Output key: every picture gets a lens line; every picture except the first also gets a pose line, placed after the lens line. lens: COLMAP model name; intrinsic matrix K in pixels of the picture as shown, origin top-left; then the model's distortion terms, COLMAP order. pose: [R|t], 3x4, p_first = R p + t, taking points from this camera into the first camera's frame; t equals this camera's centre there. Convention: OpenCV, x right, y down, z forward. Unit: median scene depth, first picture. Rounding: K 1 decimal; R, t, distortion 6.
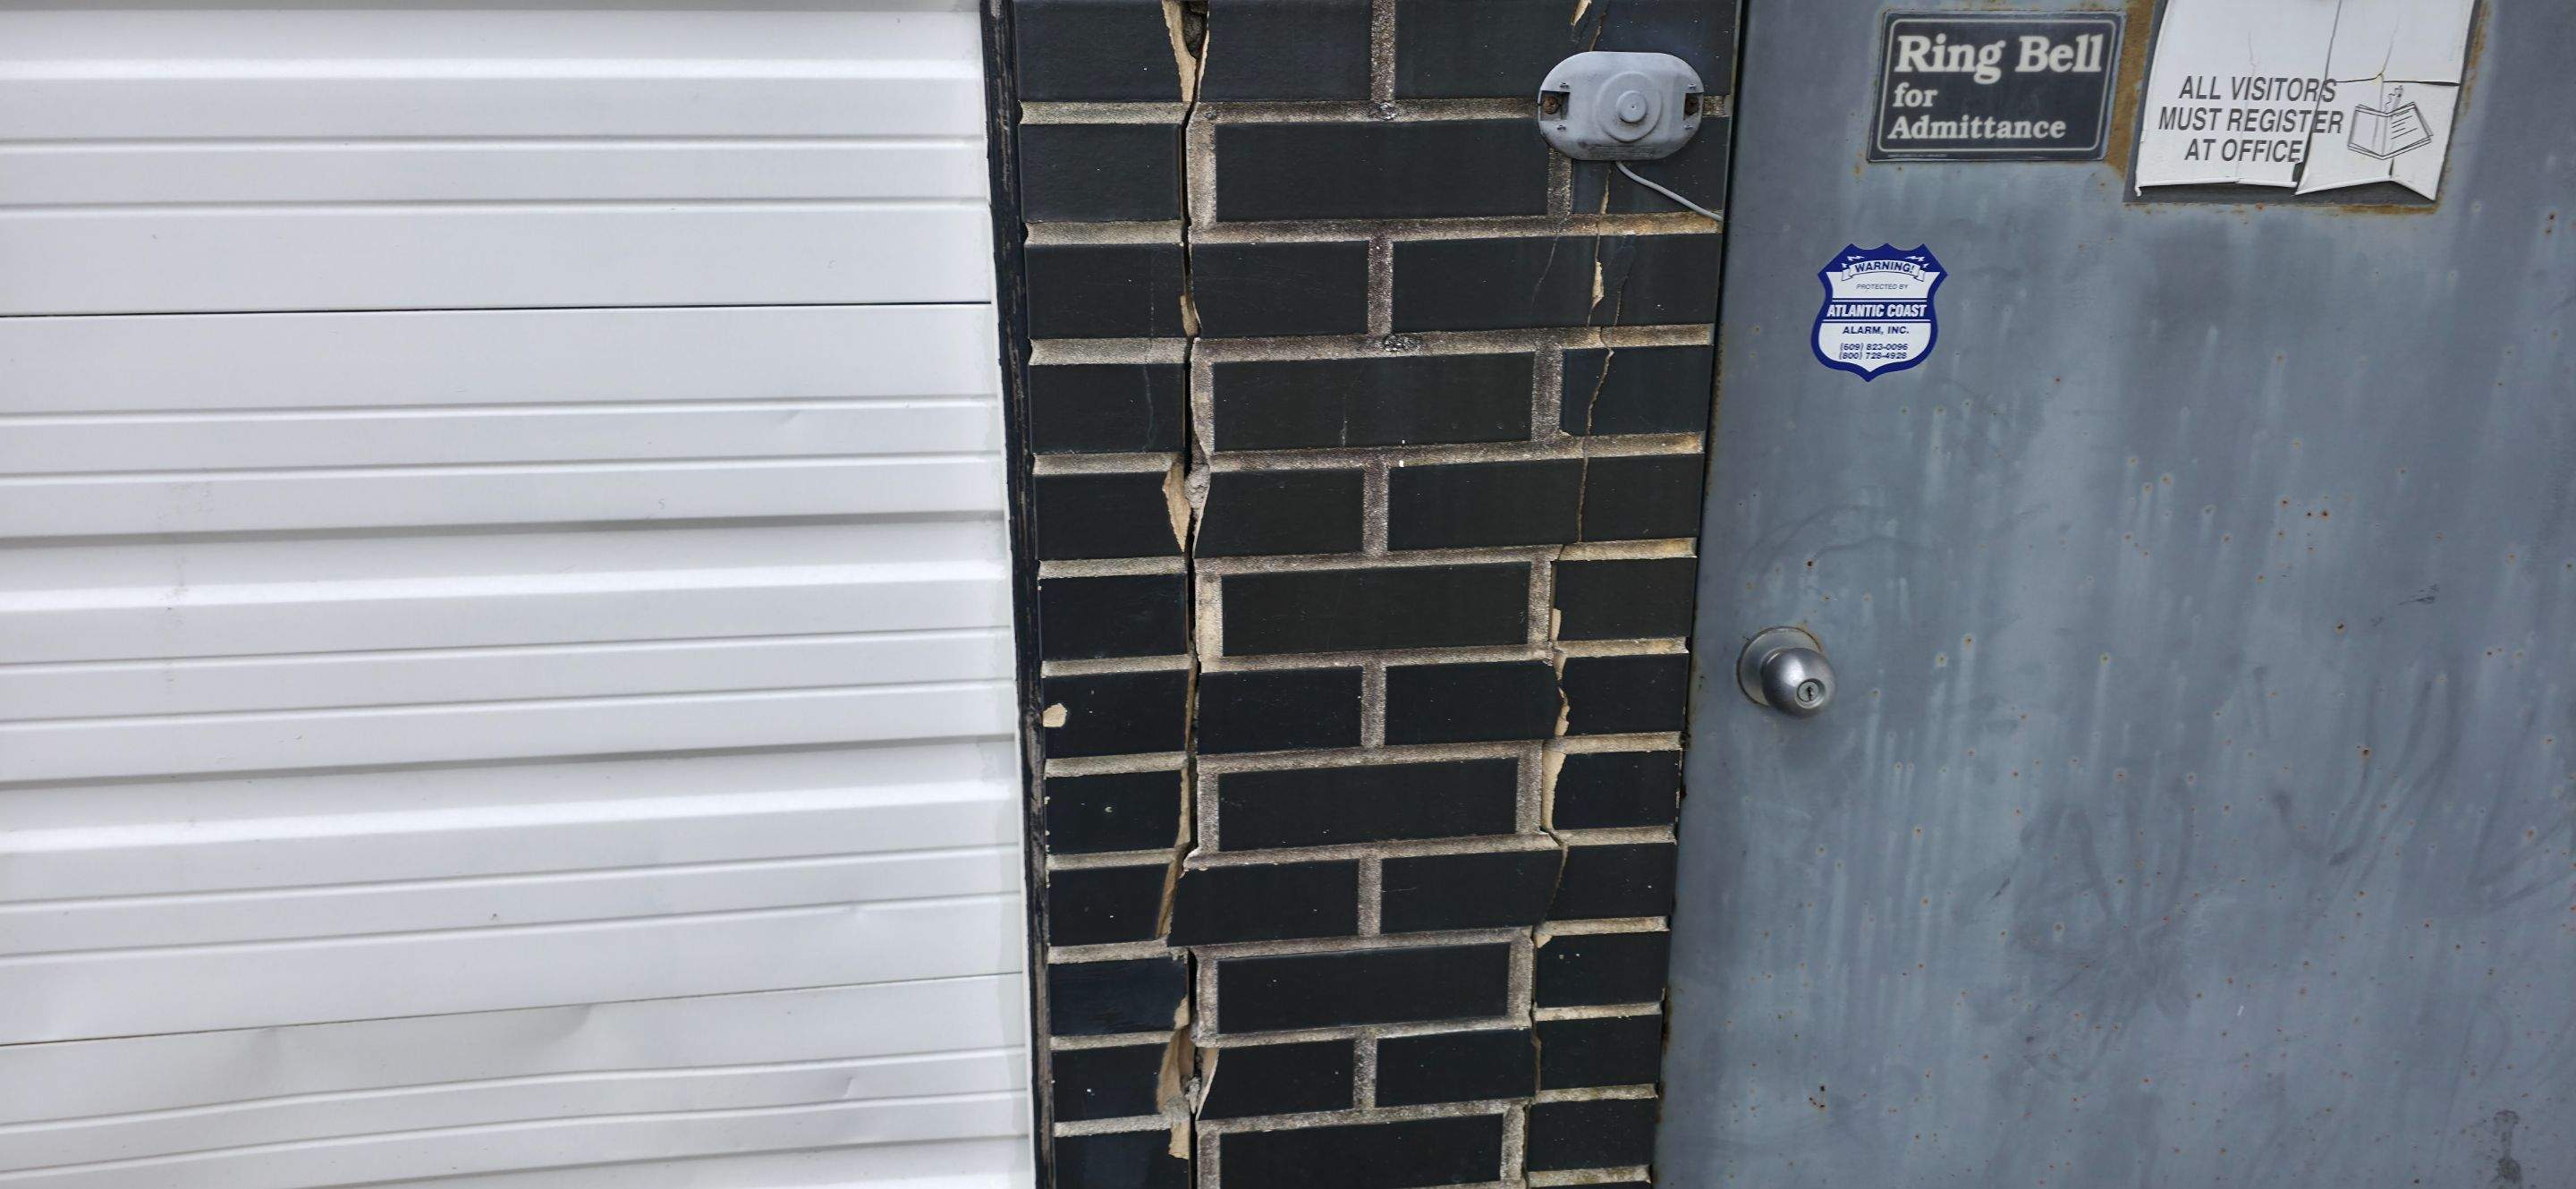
lens RADIAL K [[1545.0, 0, 1295.6], [0, 1545.0, 548.5], [0, 0, 1]] dist [0.141235, -0.162603]
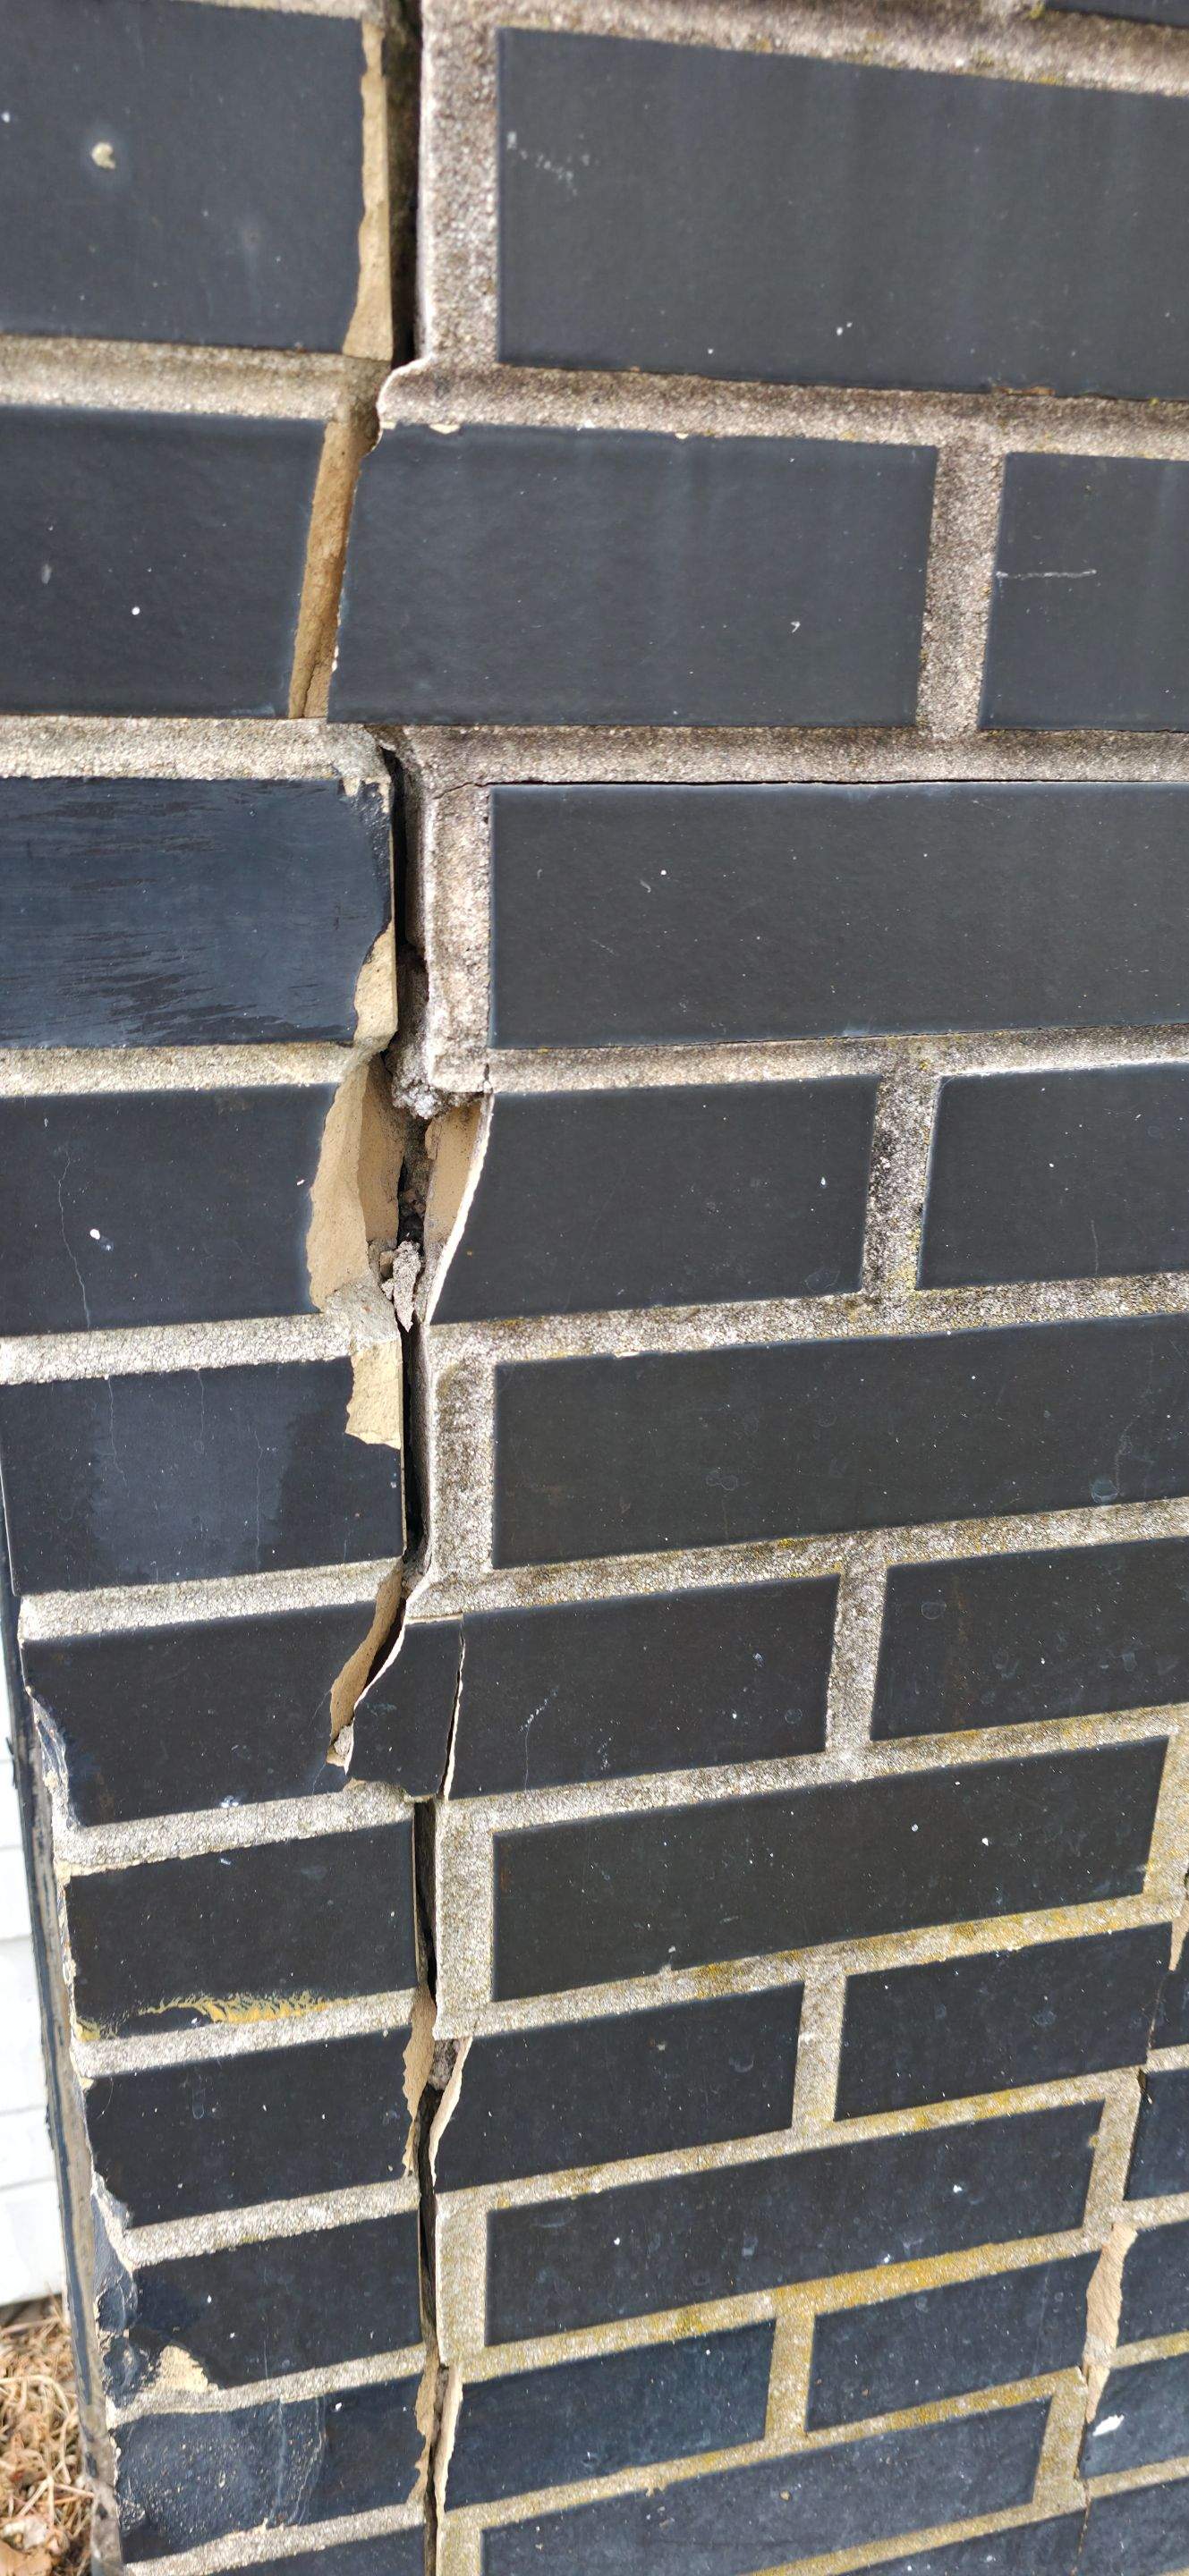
lens RADIAL K [[1651.5, 0, 590.8], [0, 1651.5, 1279.6], [0, 0, 1]] dist [0.061130, -0.068104]
pose [[0.991307, -0.025542, 0.129065, -0.072839], [0.015717, 0.996940, 0.076576, 0.325438], [-0.130626, -0.073881, 0.988675, 0.636526]]
